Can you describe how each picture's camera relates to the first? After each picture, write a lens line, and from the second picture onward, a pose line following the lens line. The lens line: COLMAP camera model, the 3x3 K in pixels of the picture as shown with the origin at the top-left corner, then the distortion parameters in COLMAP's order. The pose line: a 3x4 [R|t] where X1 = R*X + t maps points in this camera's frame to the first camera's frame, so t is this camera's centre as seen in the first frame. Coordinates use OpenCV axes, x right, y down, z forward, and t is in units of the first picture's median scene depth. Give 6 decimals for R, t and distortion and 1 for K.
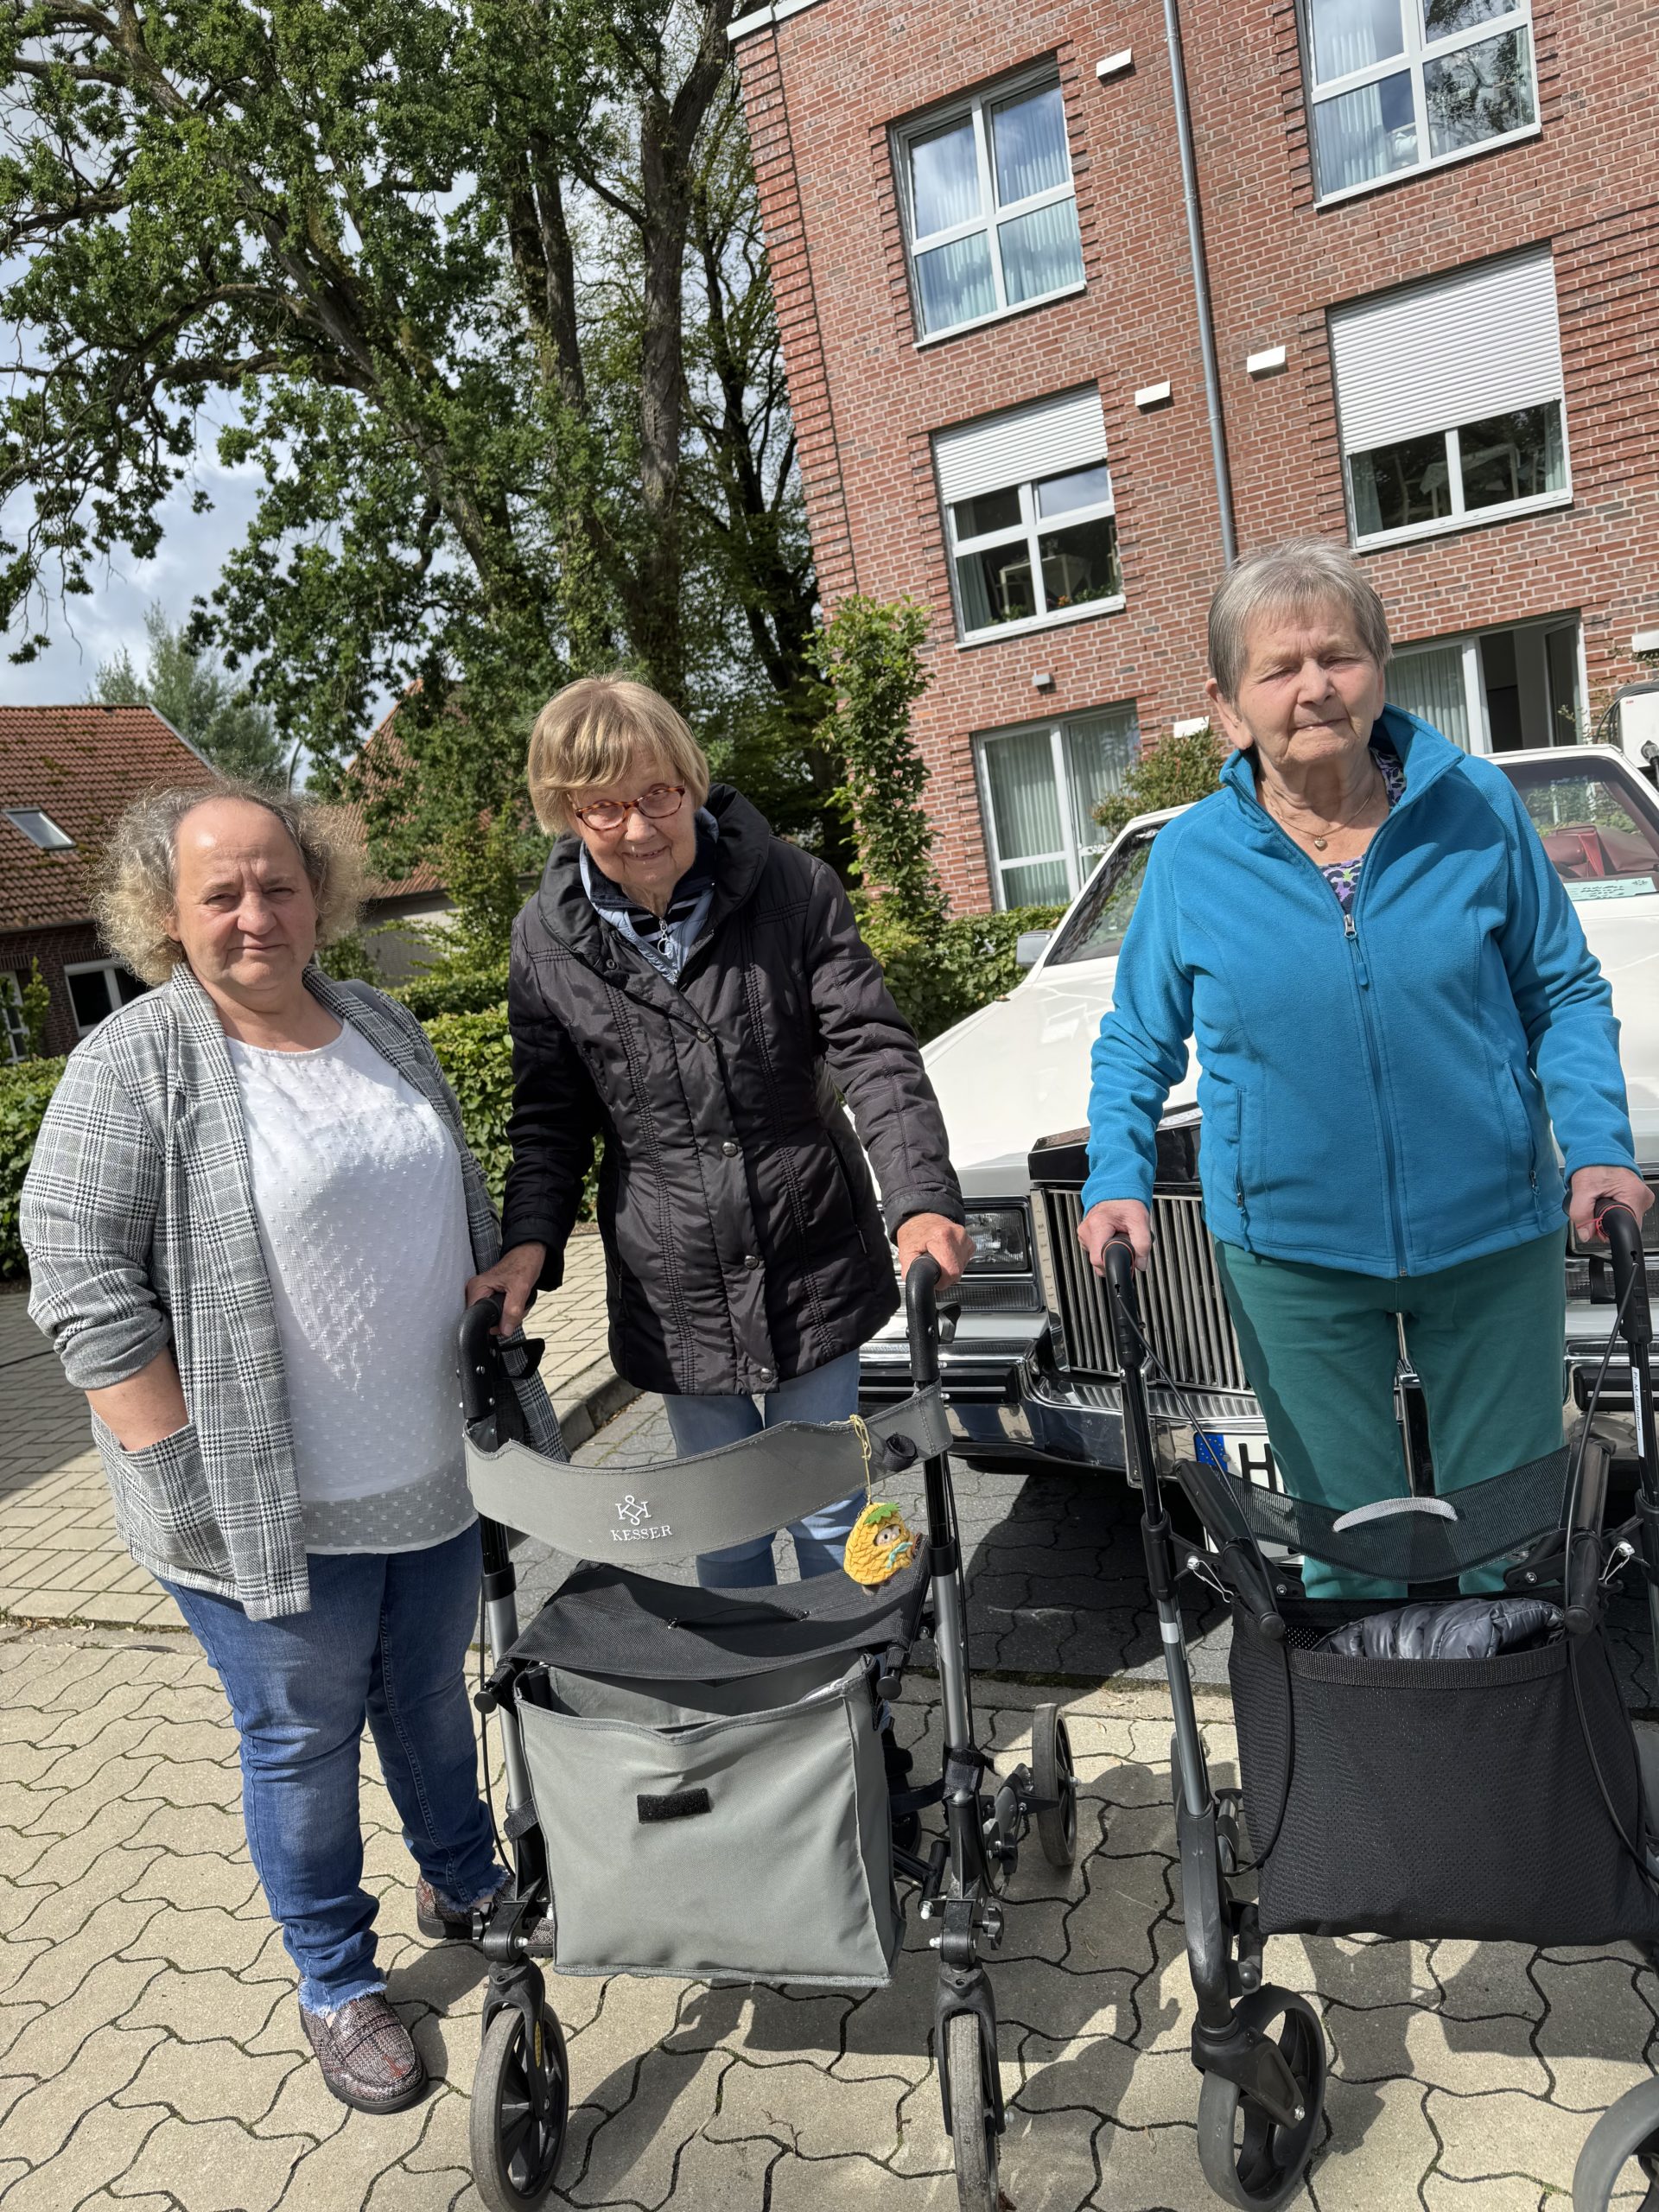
lens RADIAL K [[1573.5, 0, 853.0], [0, 1573.5, 1102.2], [0, 0, 1]] dist [0.003915, -0.009944]
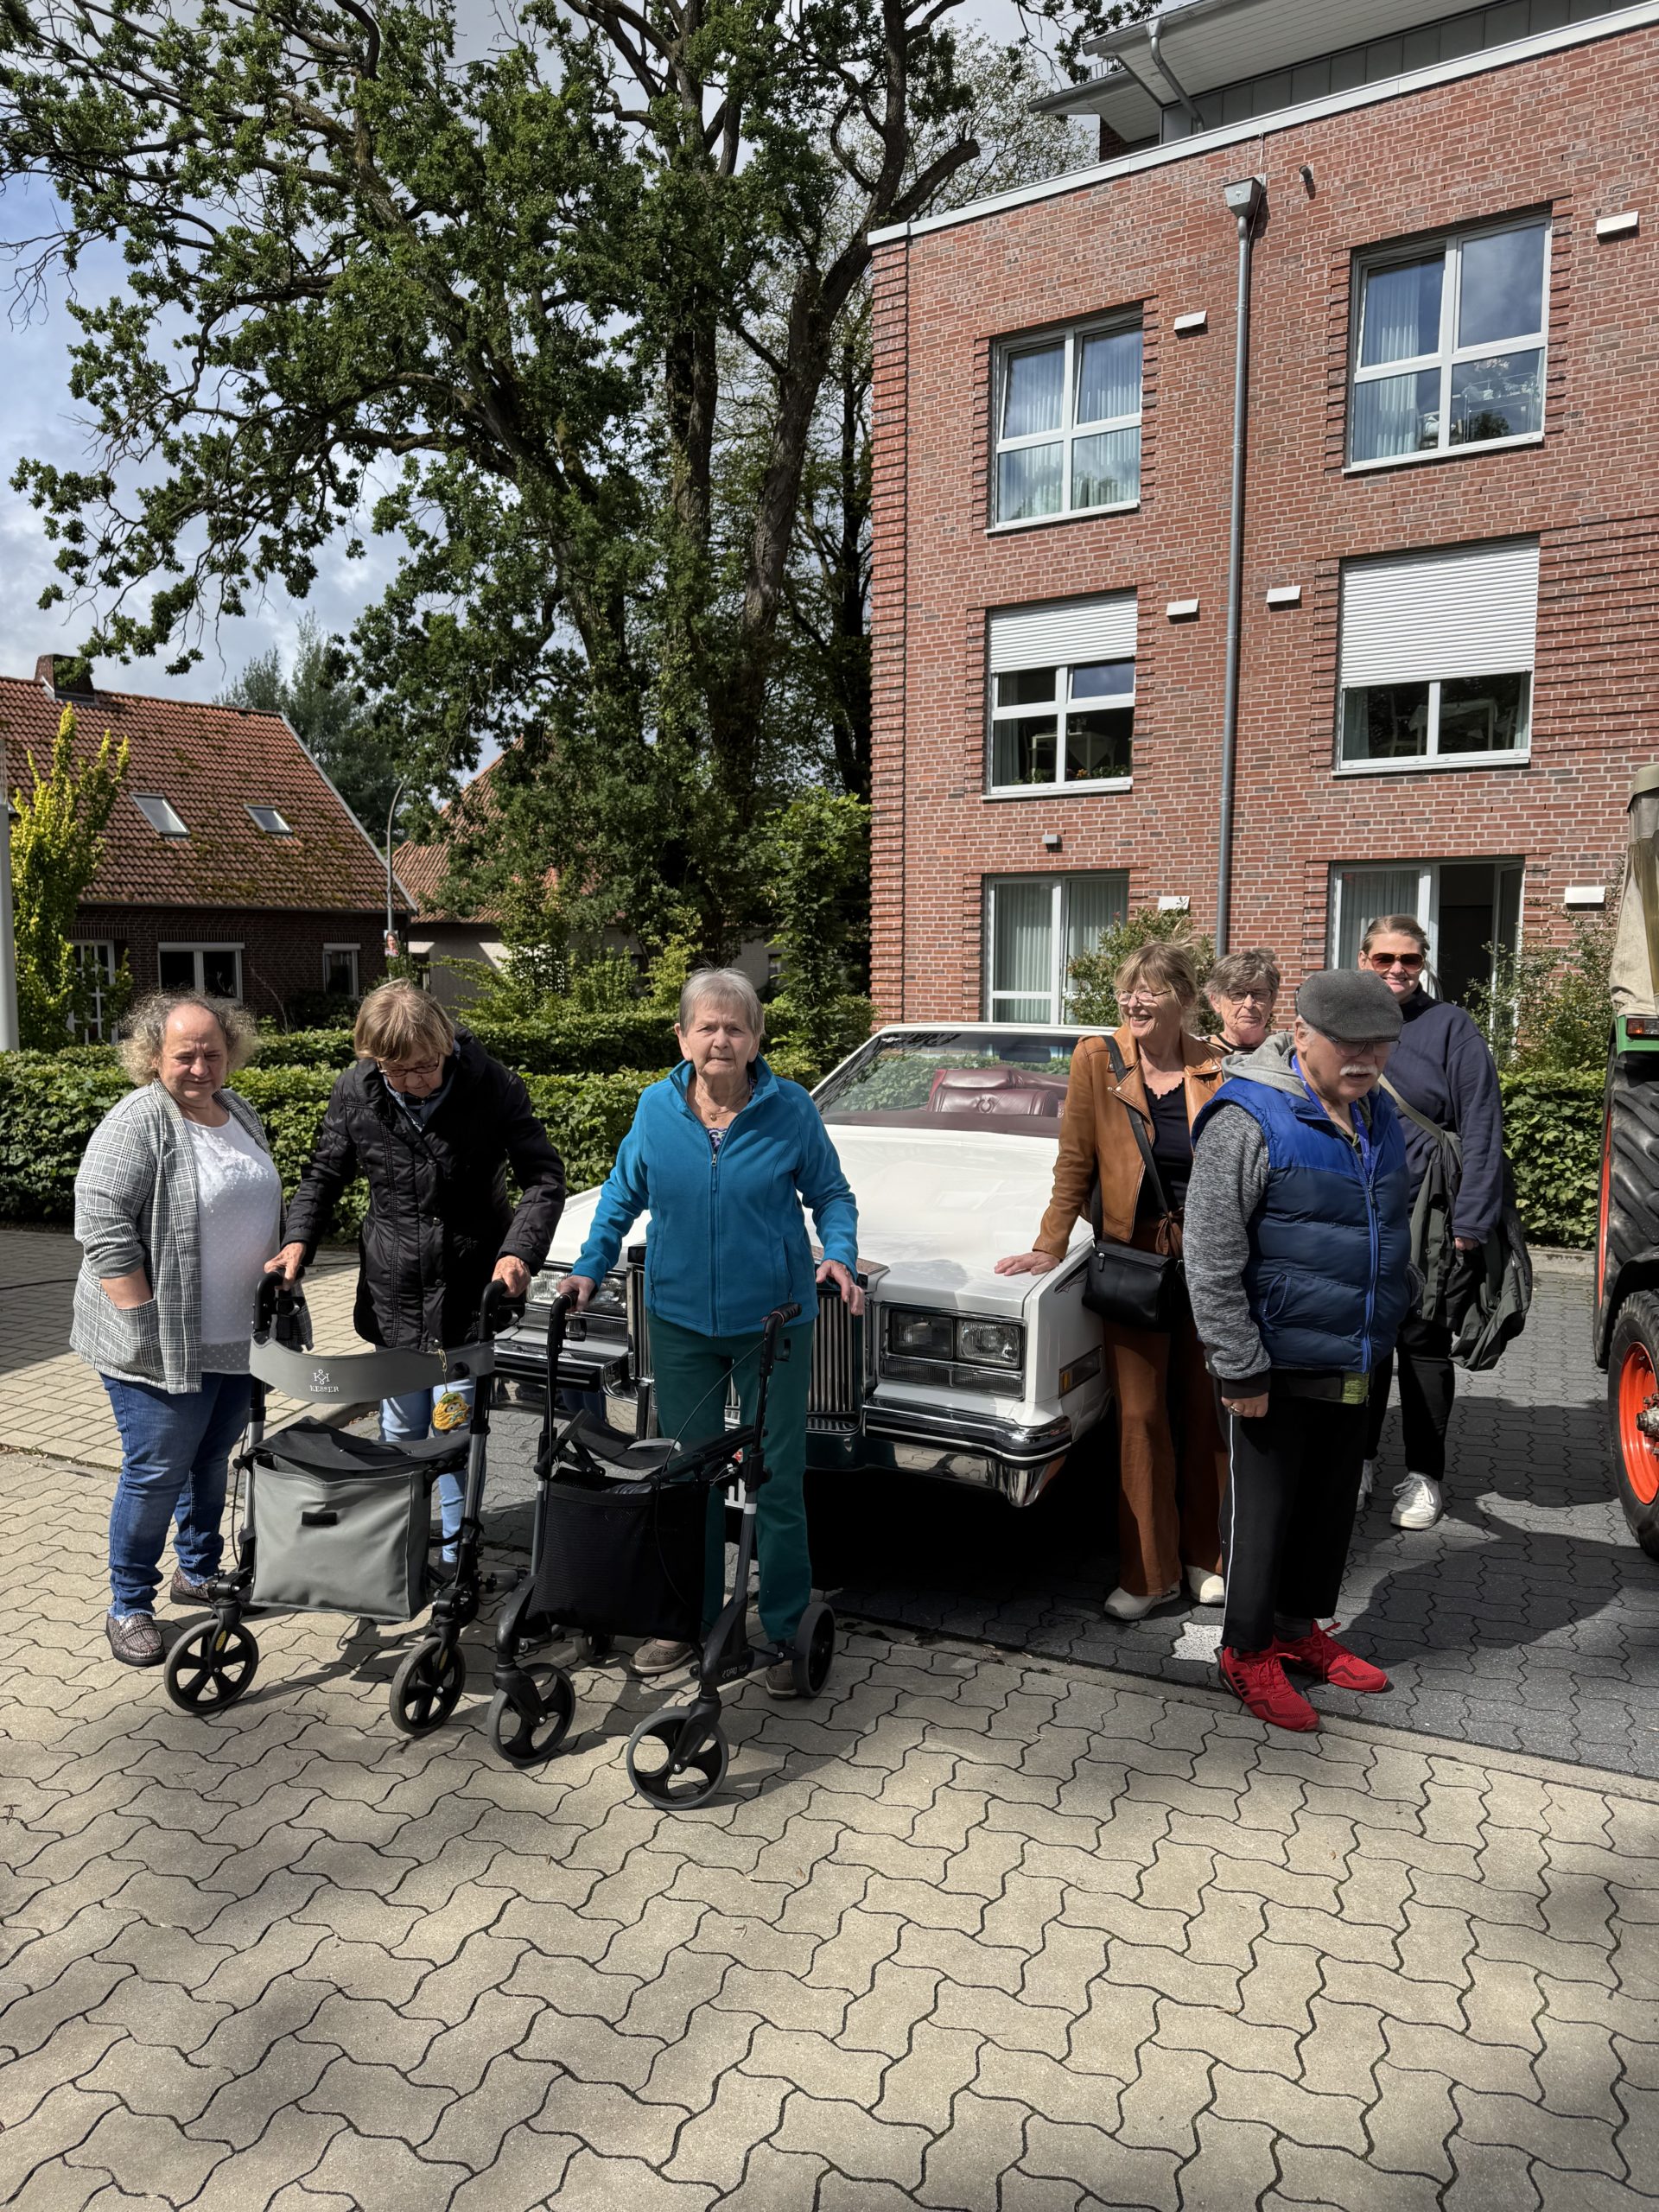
lens RADIAL K [[1531.4, 0, 827.0], [0, 1531.4, 1091.6], [0, 0, 1]] dist [0.082292, -0.105479]
pose [[0.985488, 0.162333, -0.049620, 0.046648], [-0.164798, 0.985037, -0.050431, -0.010496], [0.040691, 0.057876, 0.997494, -0.085605]]
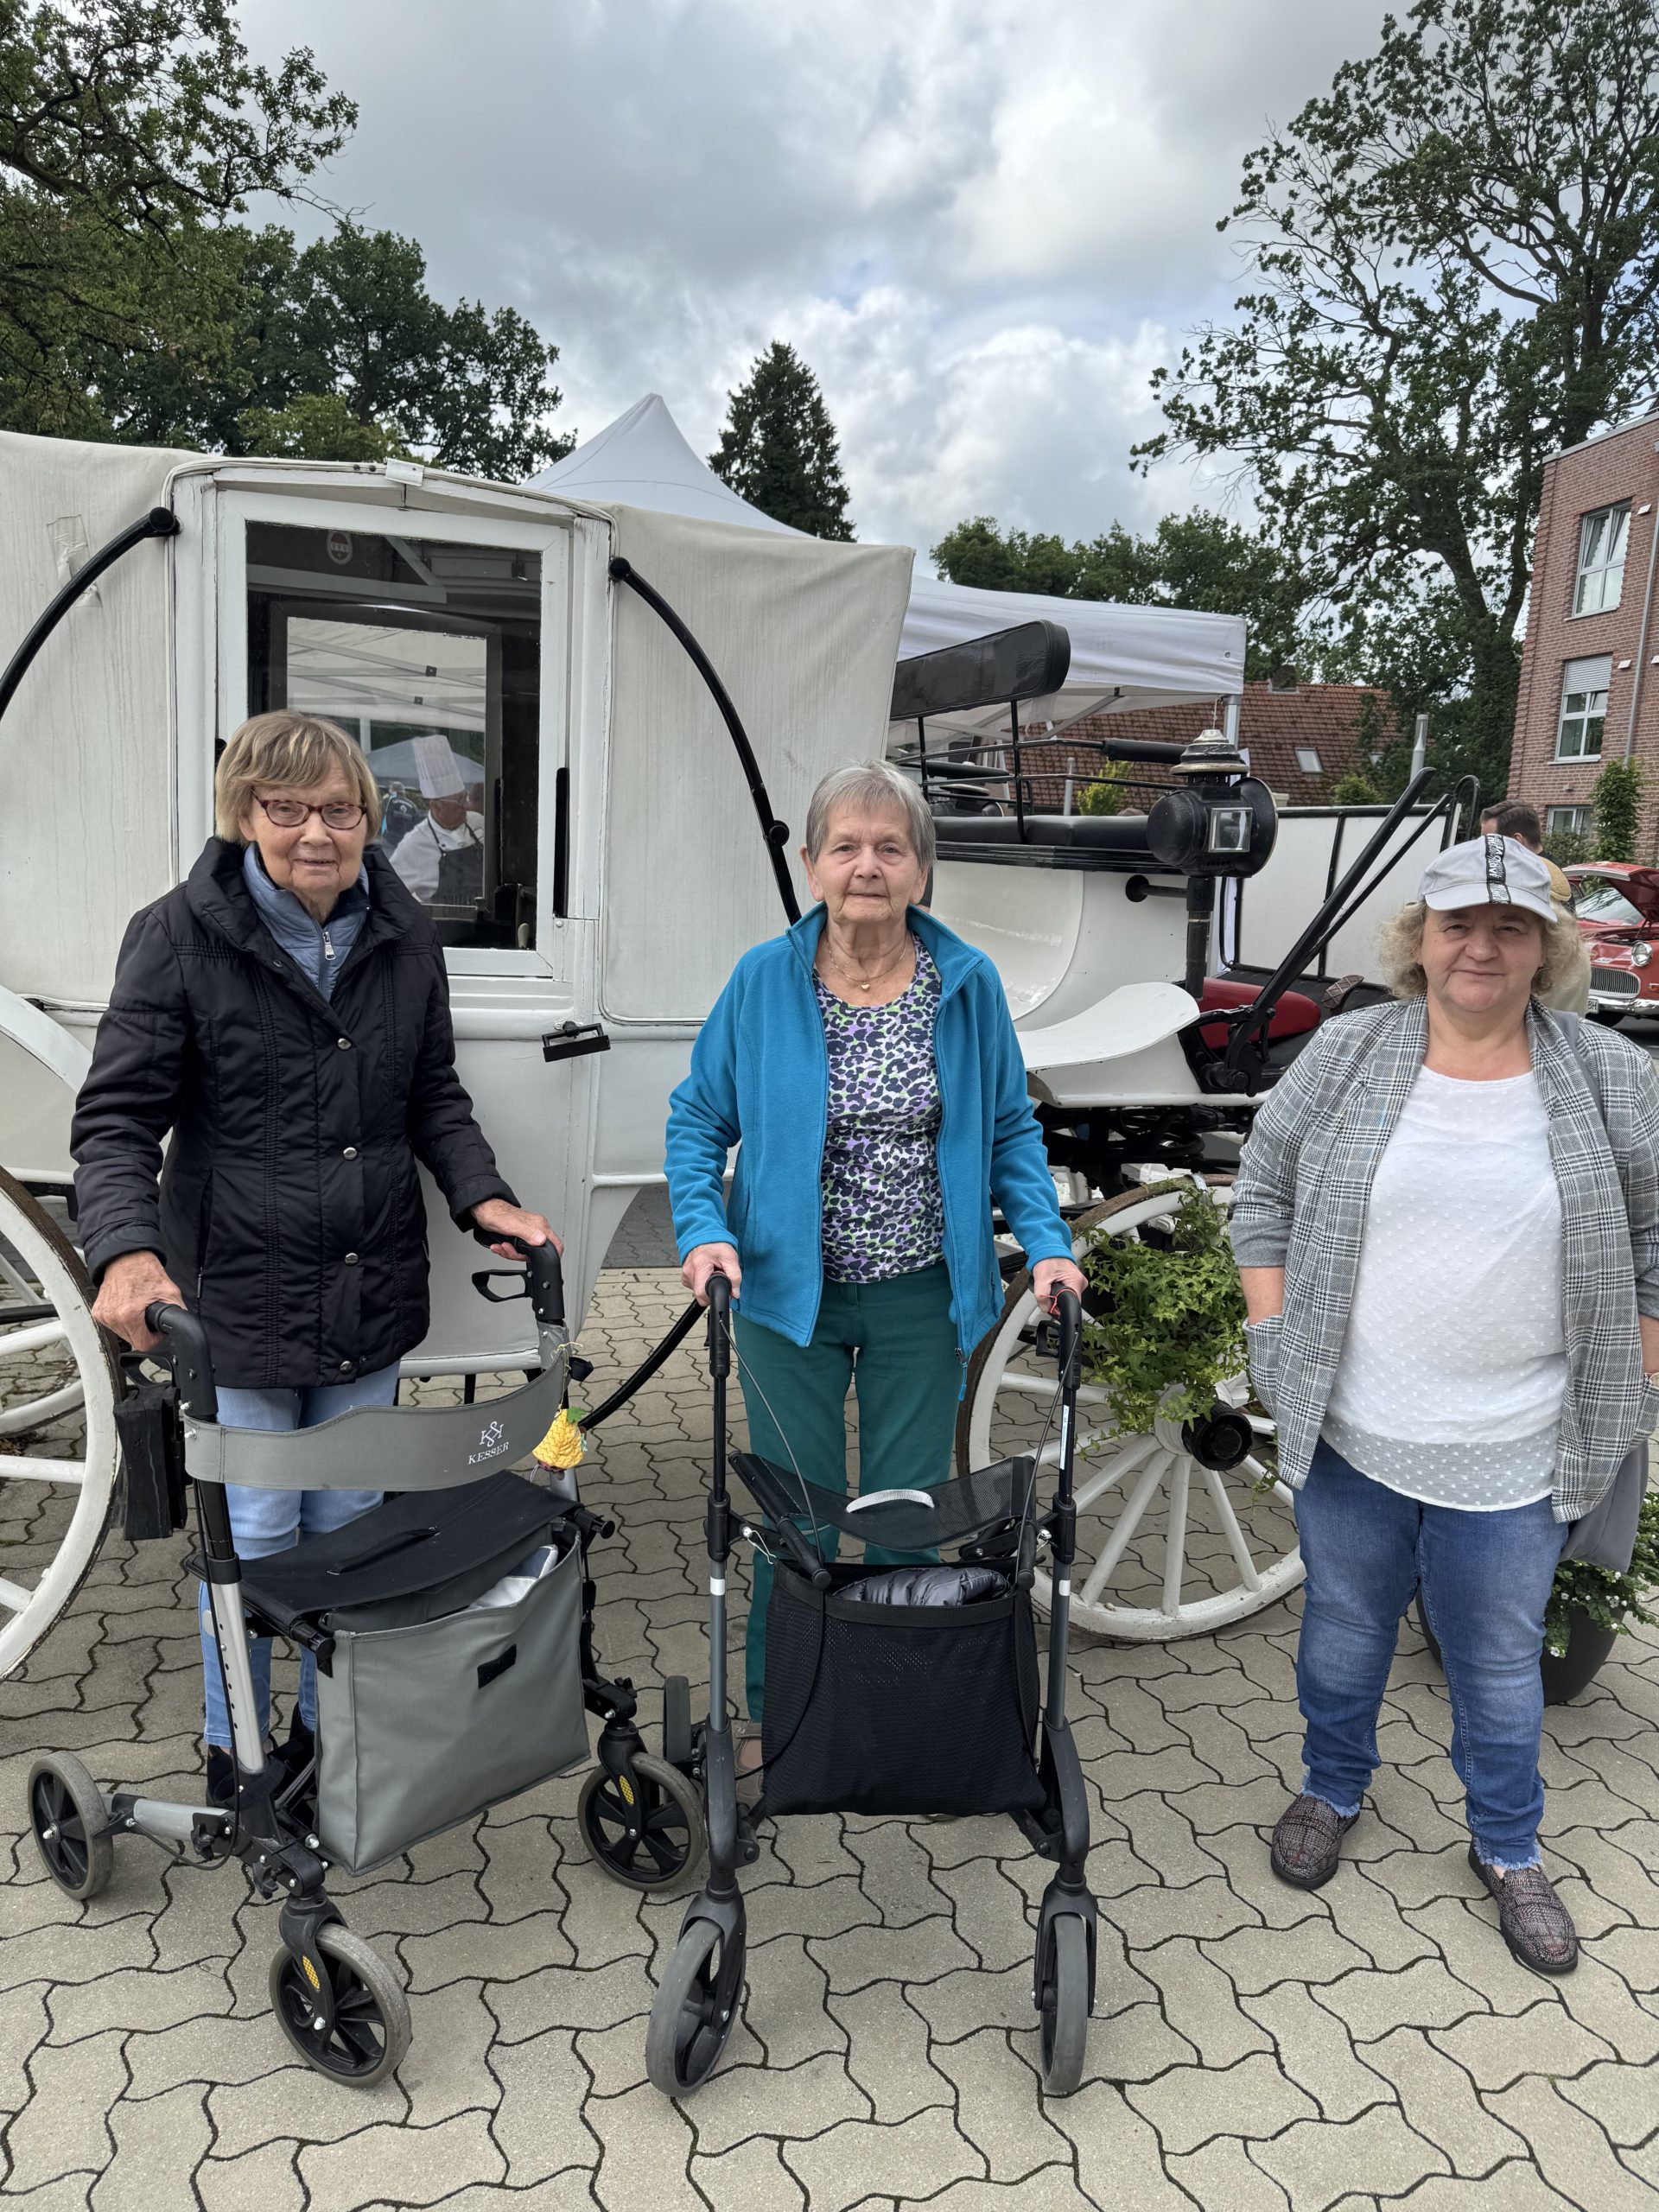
lens RADIAL K [[1573.5, 0, 853.0], [0, 1573.5, 1102.2], [0, 0, 1]] dist [0.003915, -0.009944]
pose [[0.566532, 0.327115, -0.756332, 1.250568], [-0.261966, 0.941714, 0.211066, -0.070777], [0.781291, 0.078558, 0.619204, -0.942561]]
